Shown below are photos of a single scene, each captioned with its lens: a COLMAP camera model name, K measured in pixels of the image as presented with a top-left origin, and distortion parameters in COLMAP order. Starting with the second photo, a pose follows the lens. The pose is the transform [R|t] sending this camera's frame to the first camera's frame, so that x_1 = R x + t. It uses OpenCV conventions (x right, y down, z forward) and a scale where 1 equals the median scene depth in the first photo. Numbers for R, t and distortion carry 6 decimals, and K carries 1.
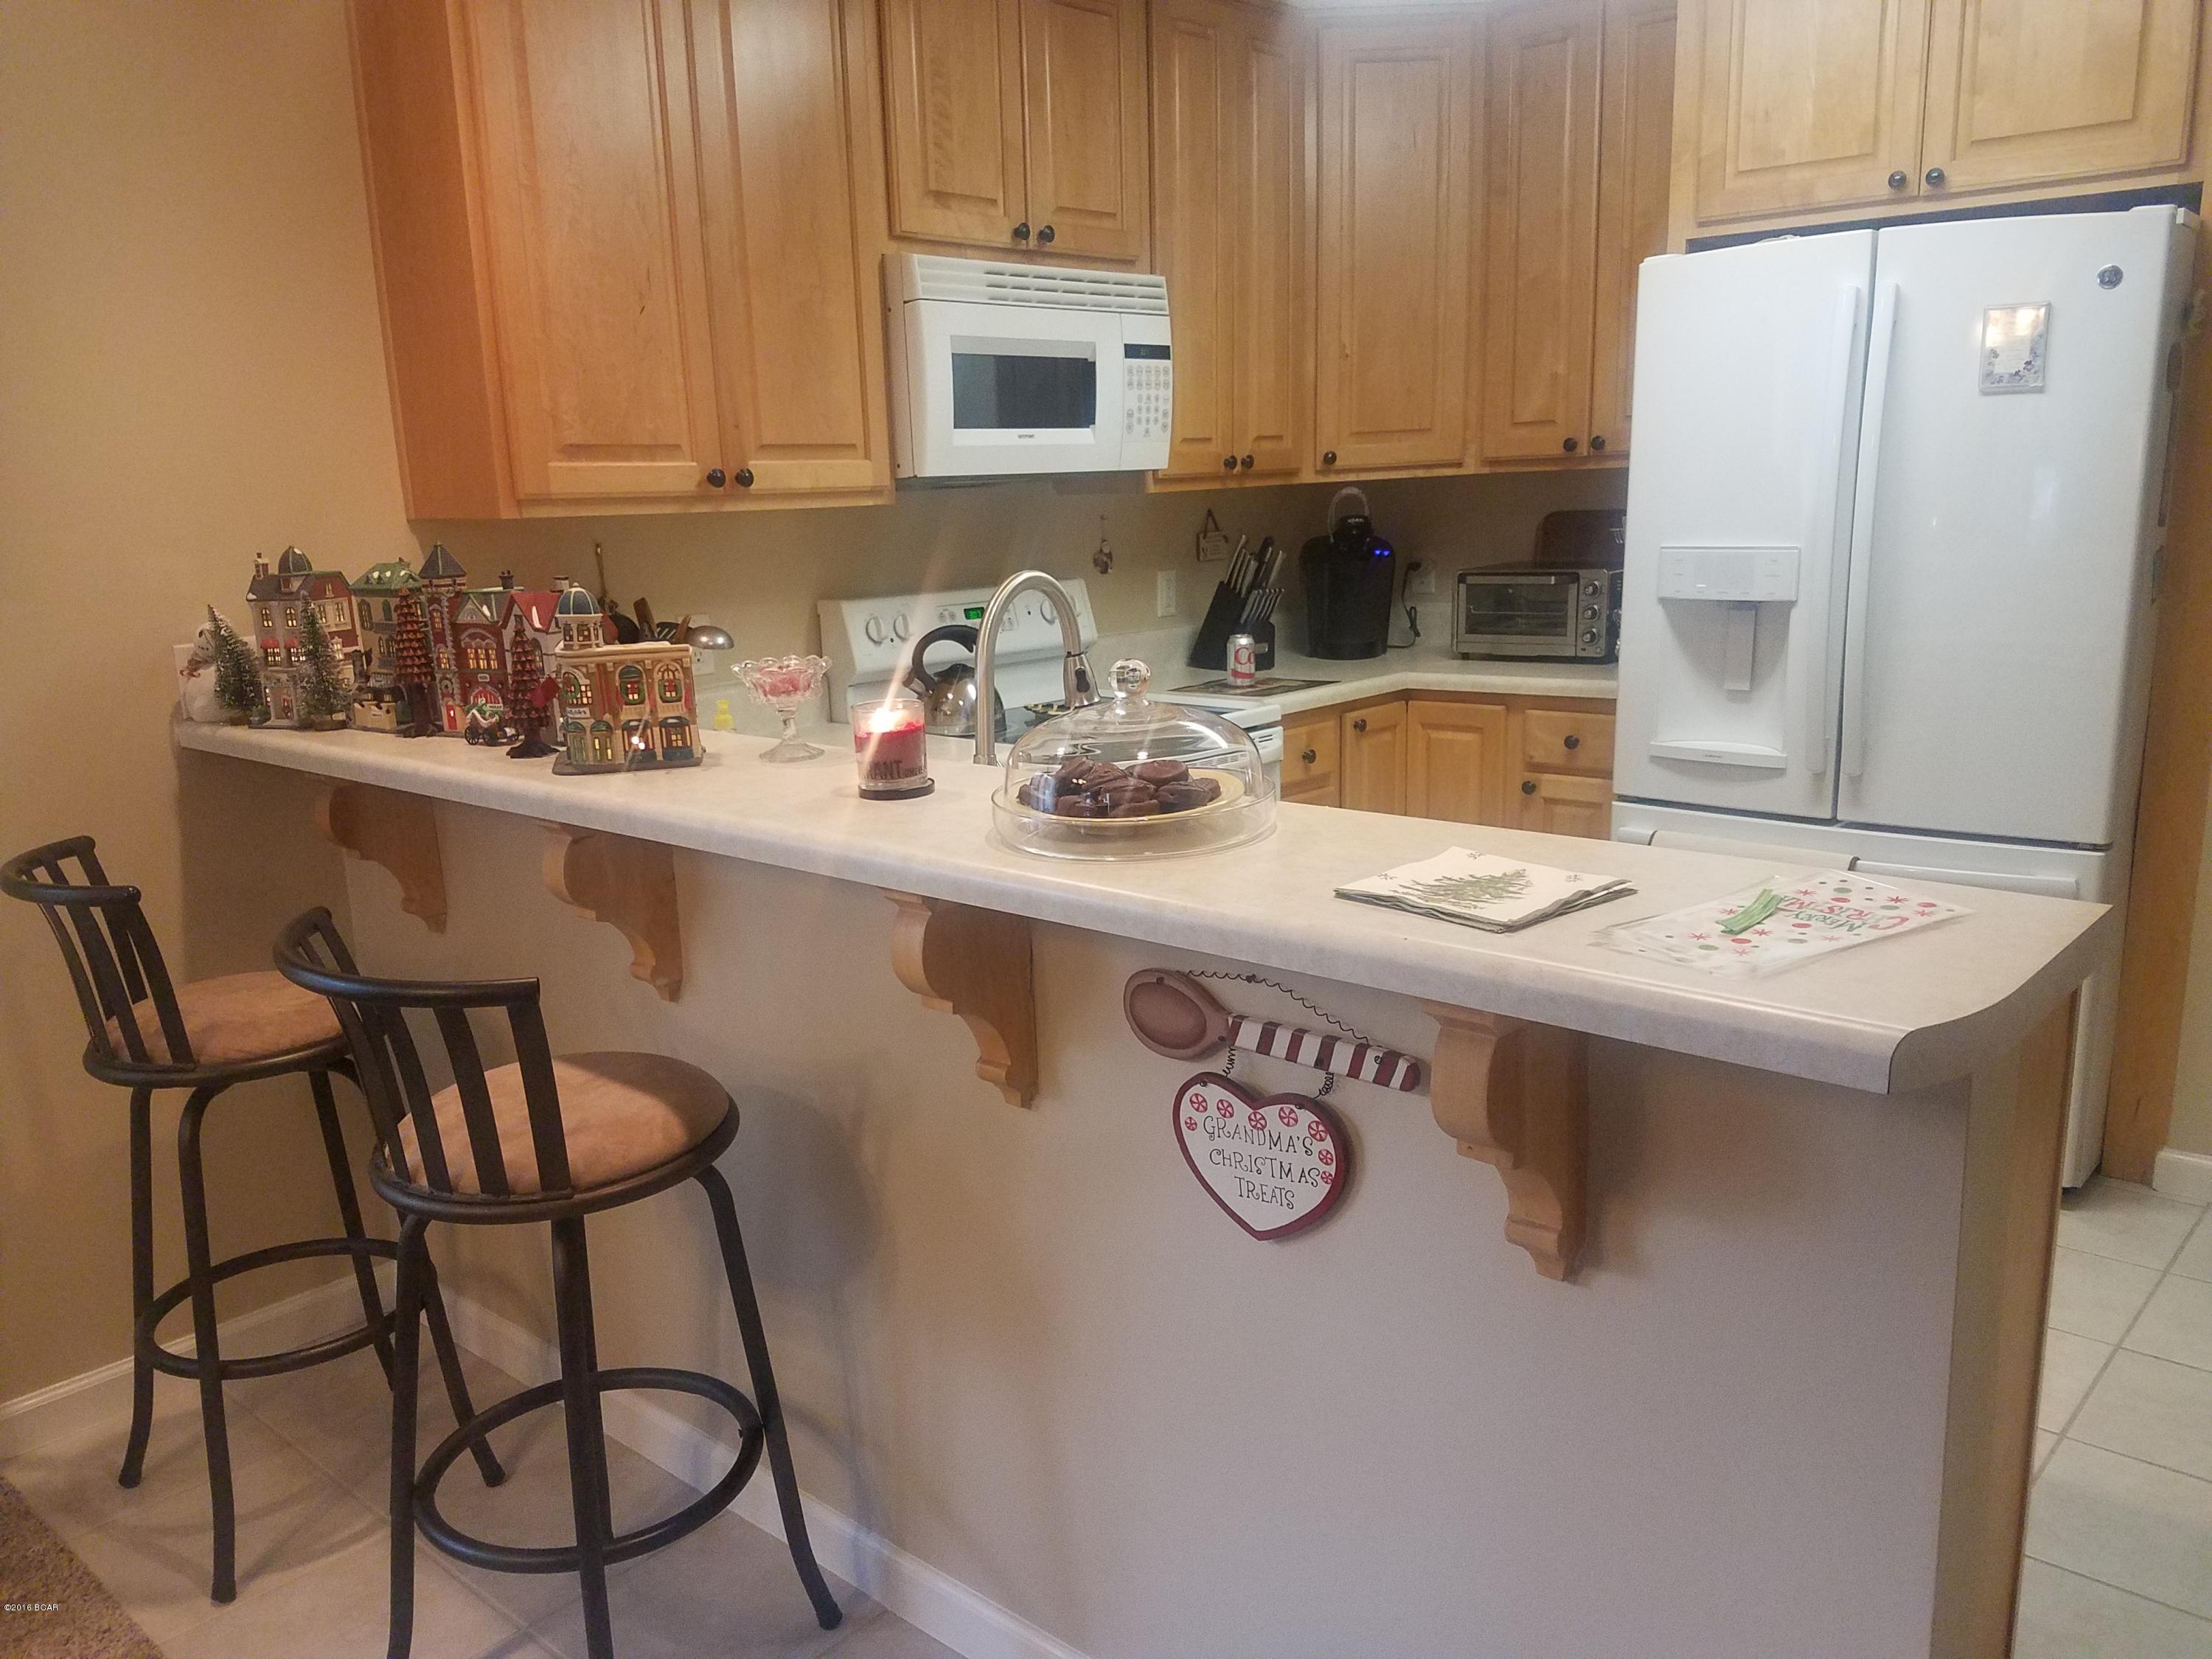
lens RADIAL K [[1716.5, 0, 1039.2], [0, 1716.5, 865.5], [0, 0, 1]] dist [0.242104, -0.447550]
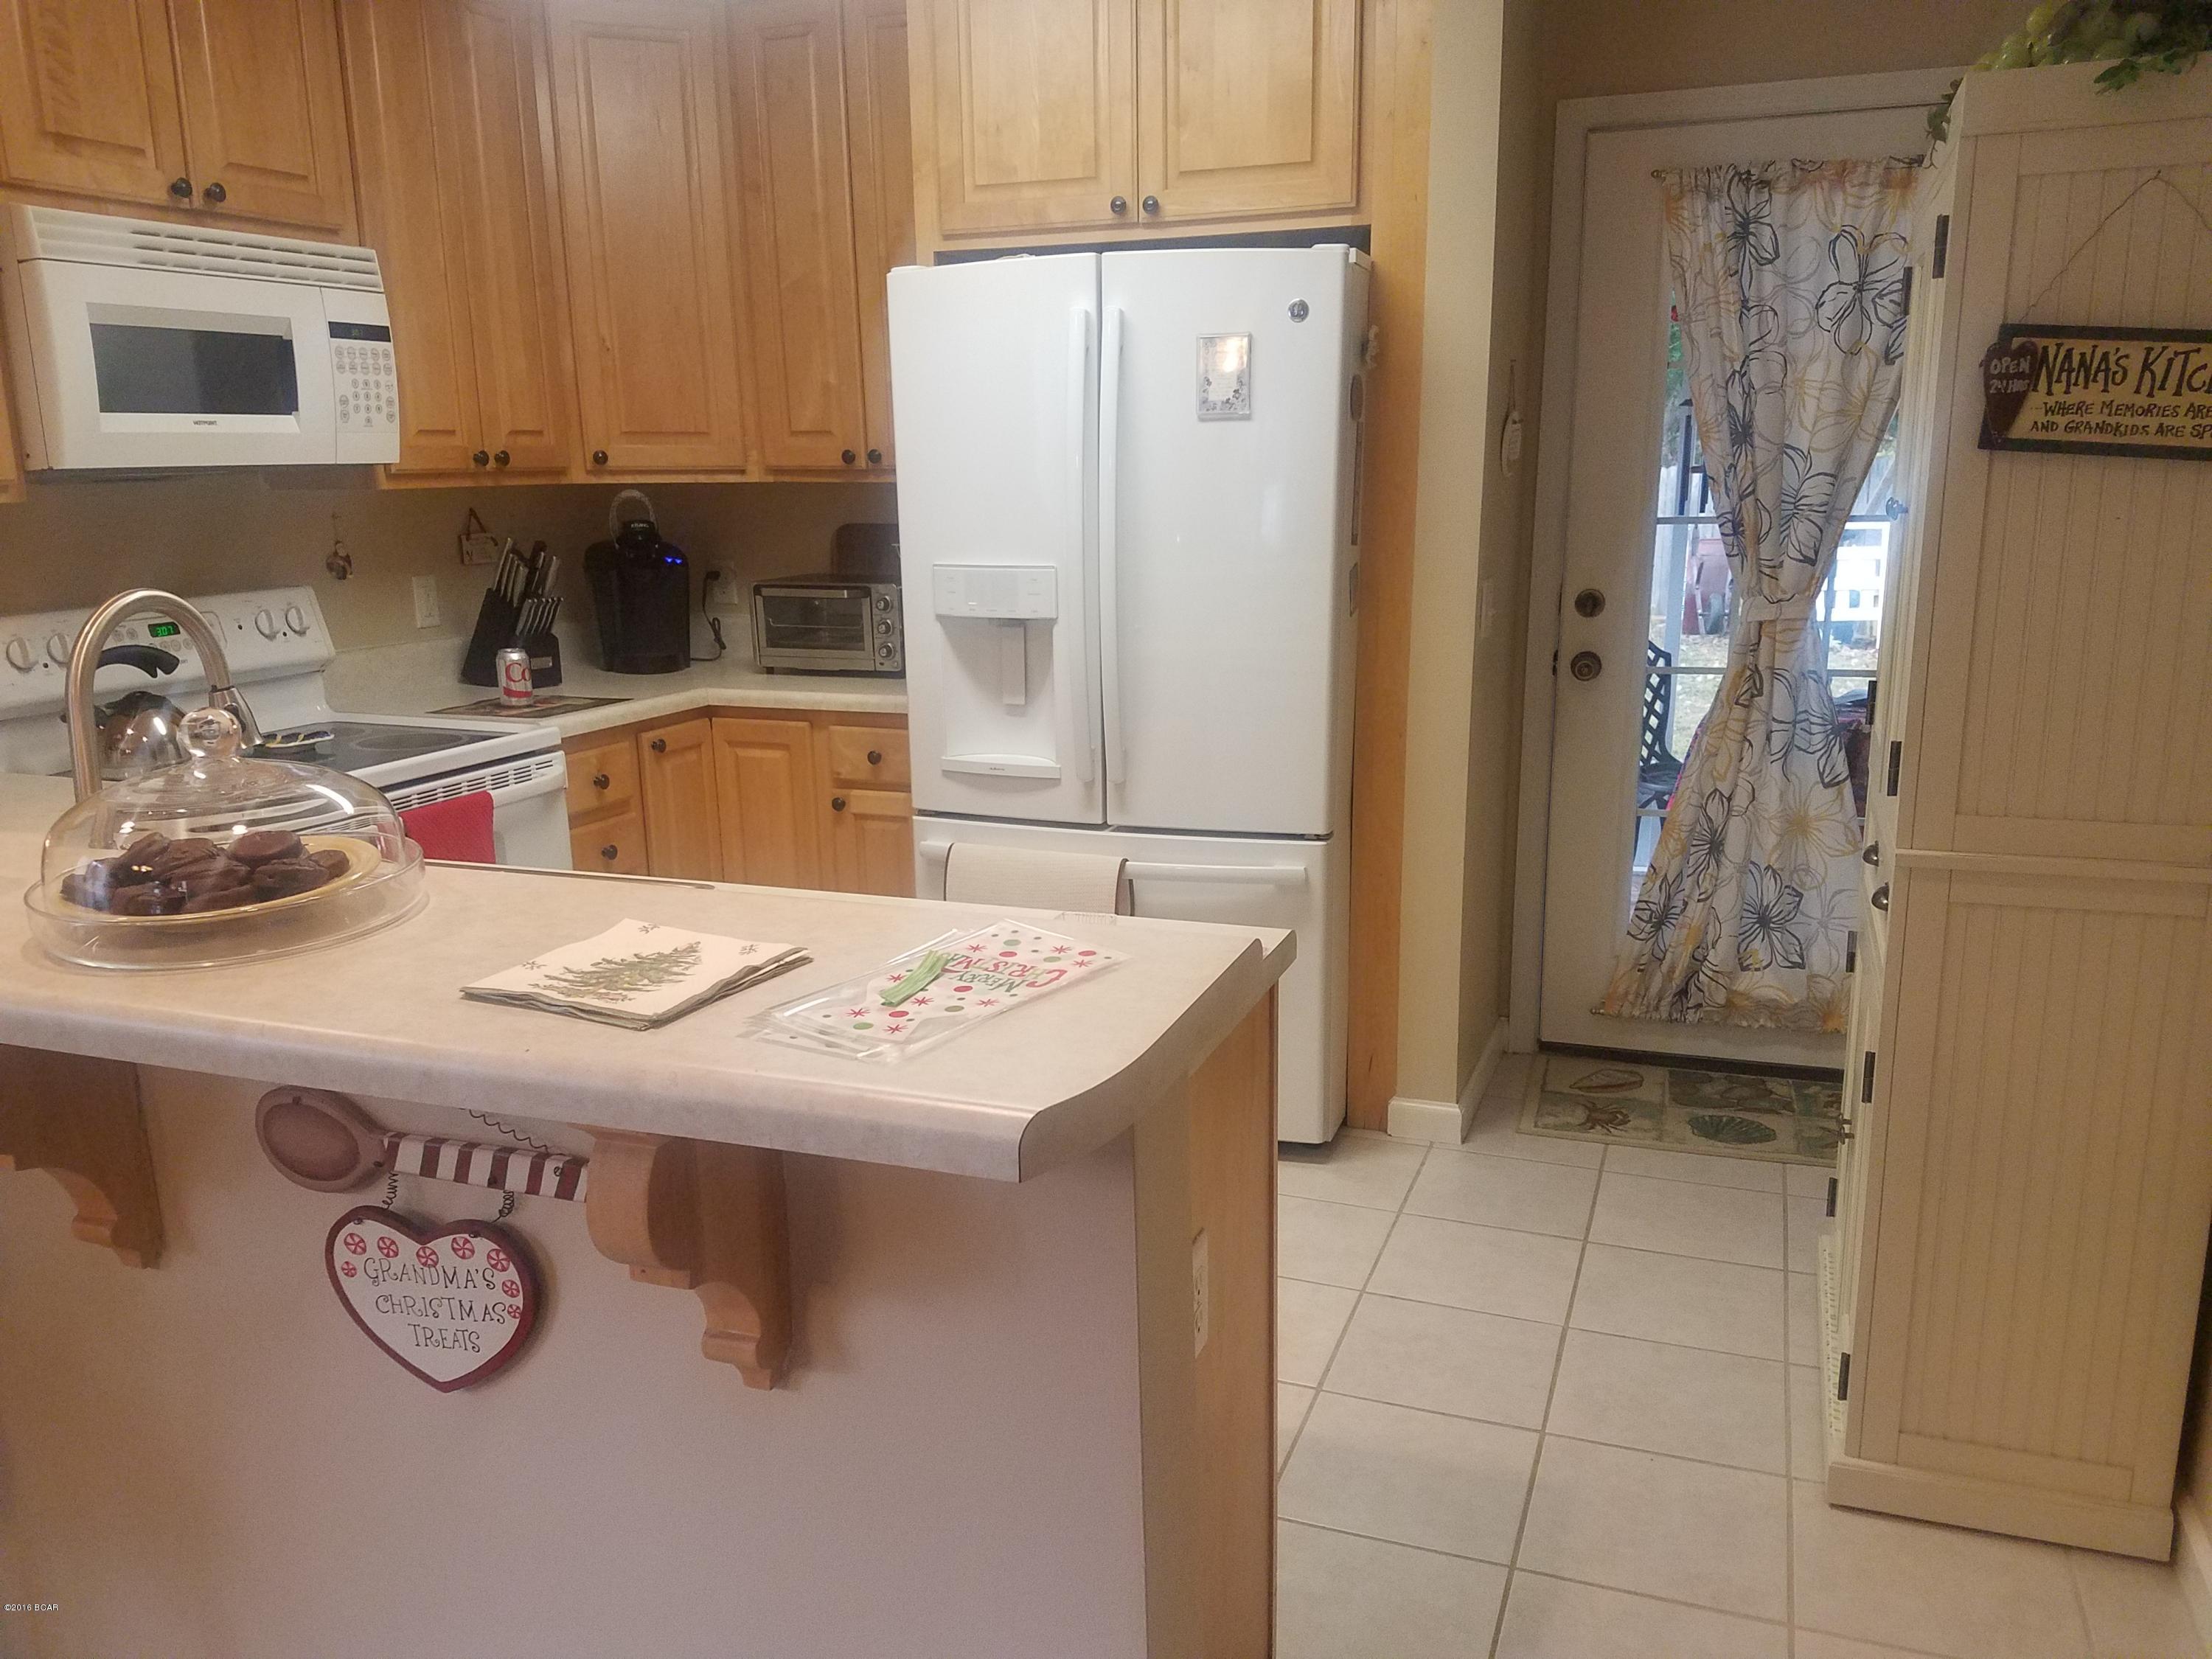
lens RADIAL K [[1720.8, 0, 1112.0], [0, 1720.8, 890.2], [0, 0, 1]] dist [0.213284, -0.367319]
pose [[0.922435, -0.072991, 0.379190, 0.060359], [0.067876, 0.997332, 0.026859, -0.014818], [-0.380139, 0.000963, 0.924929, 0.042530]]
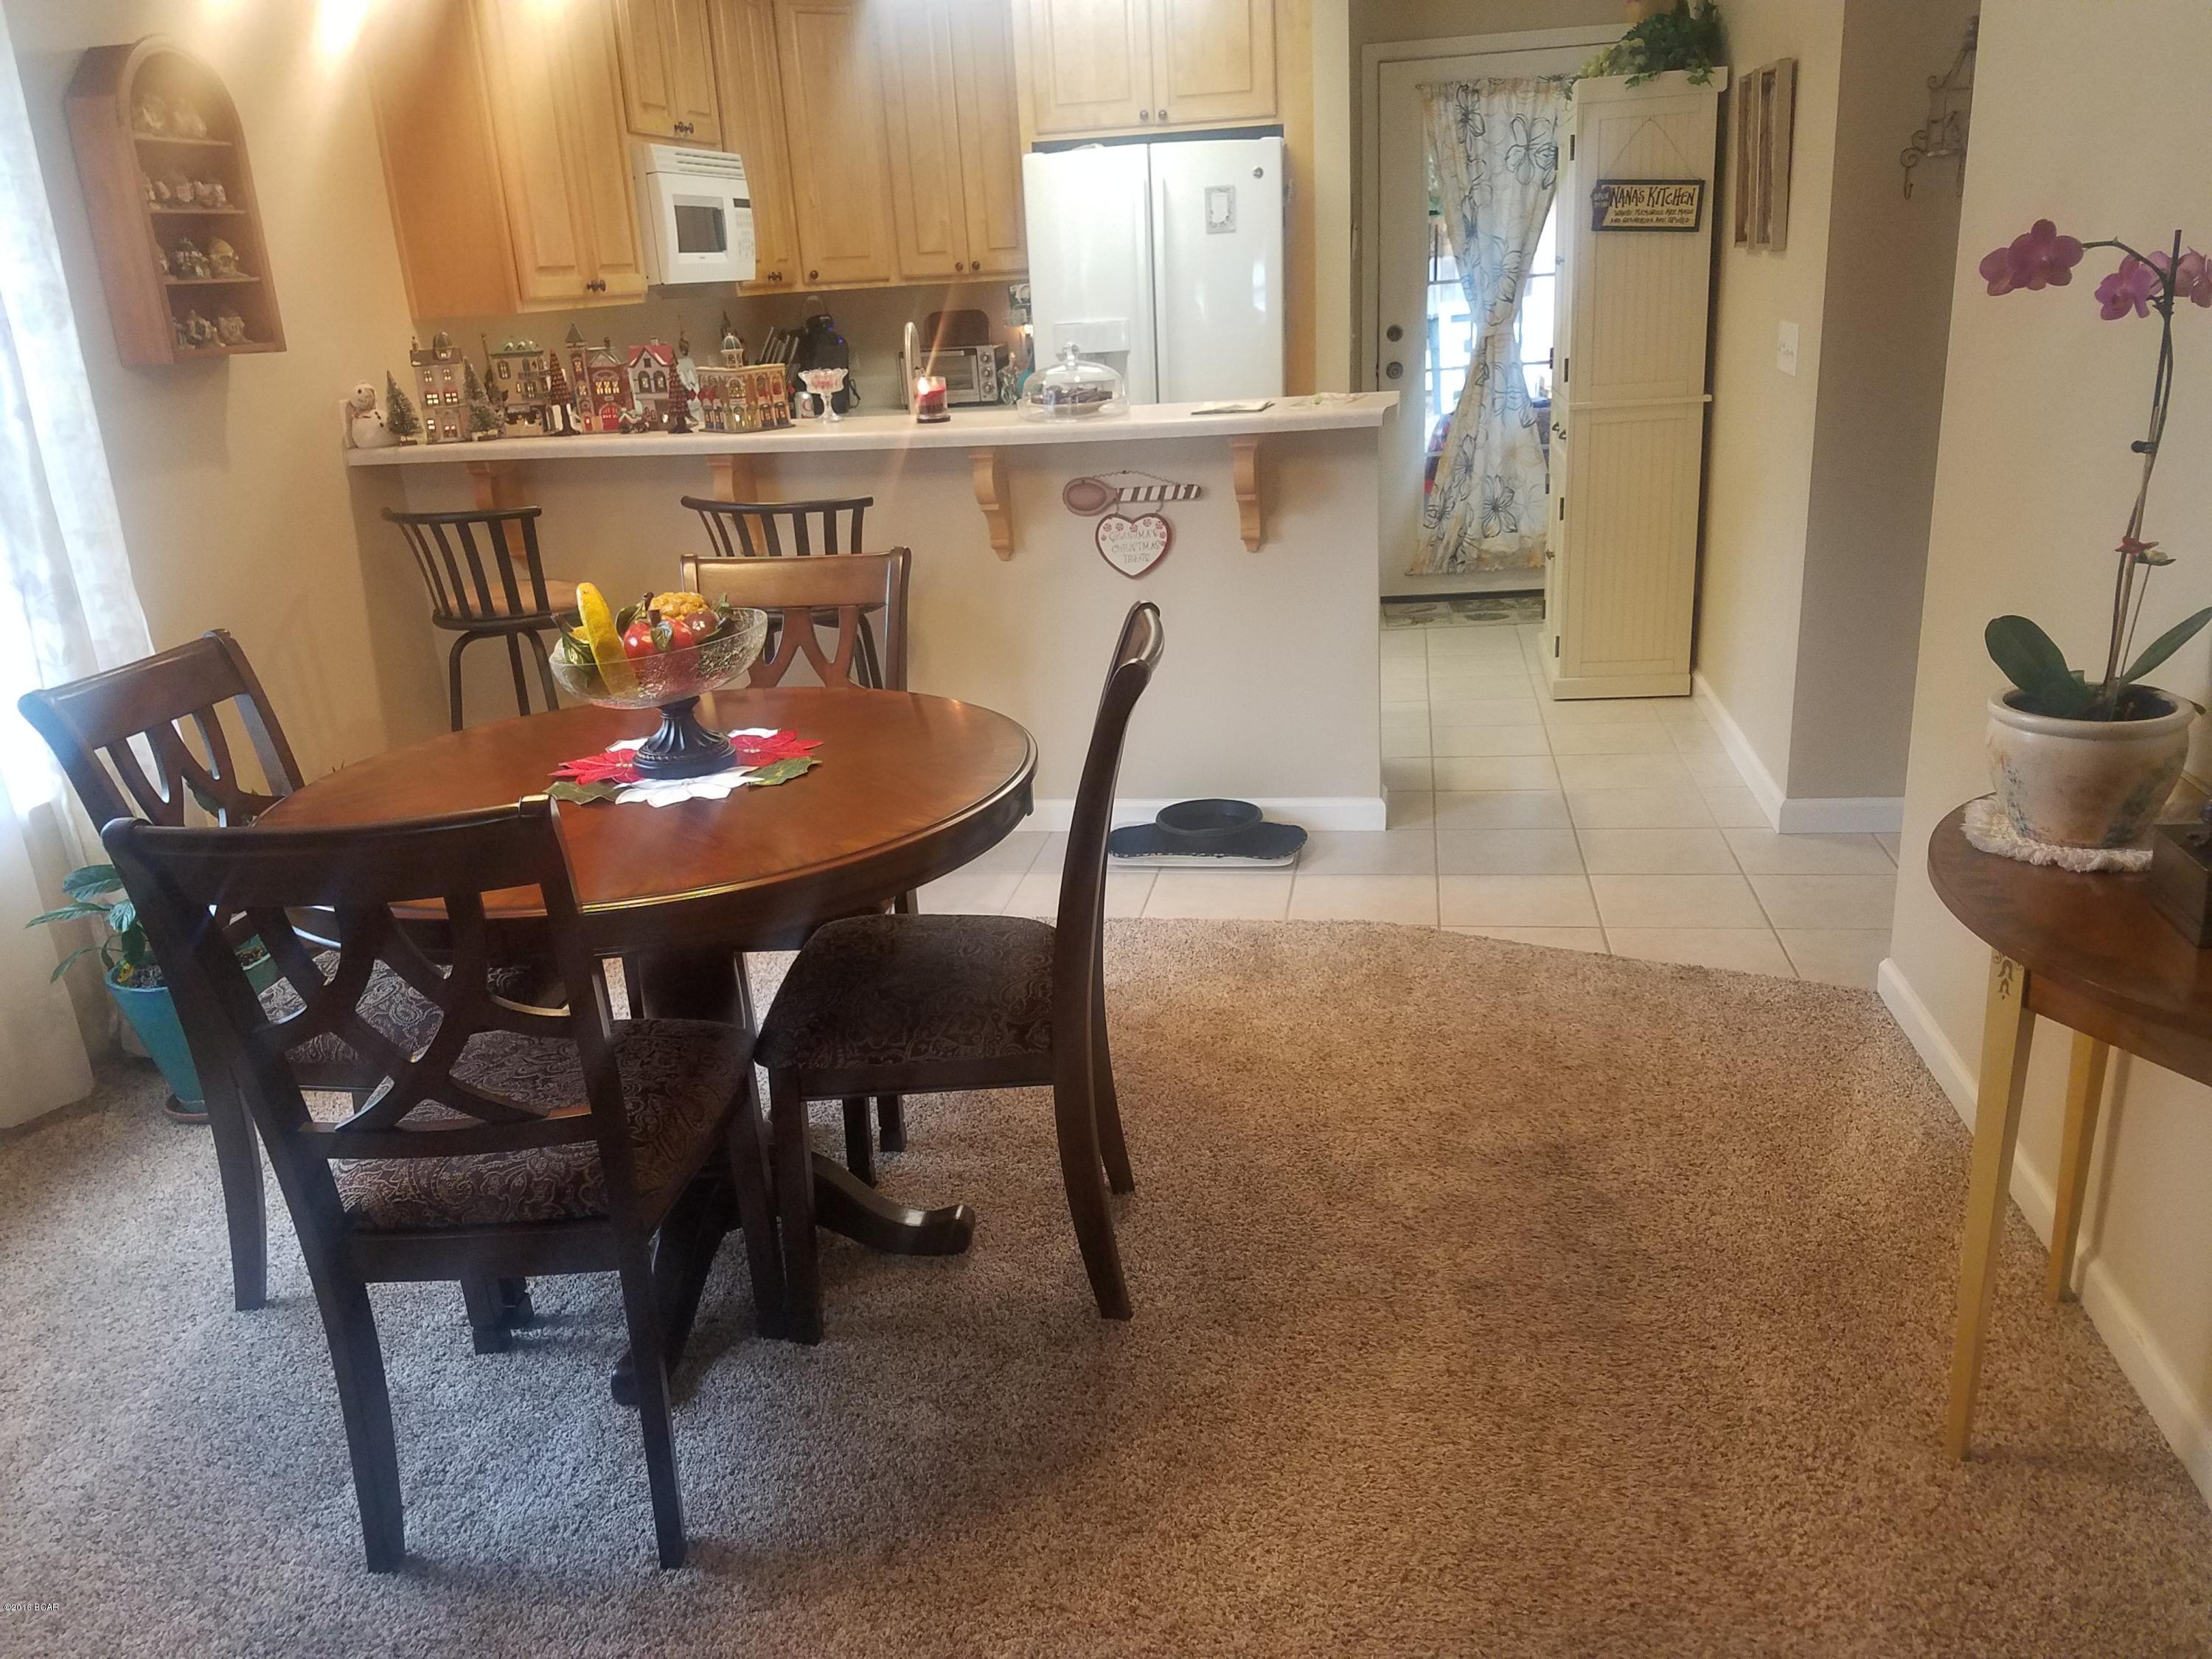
lens RADIAL K [[1685.2, 0, 1110.4], [0, 1685.2, 872.8], [0, 0, 1]] dist [0.273982, -0.572194]
pose [[0.834303, -0.196533, 0.515086, -0.669650], [0.148281, 0.979866, 0.133696, 0.155107], [-0.530992, -0.035166, 0.846647, -0.593435]]
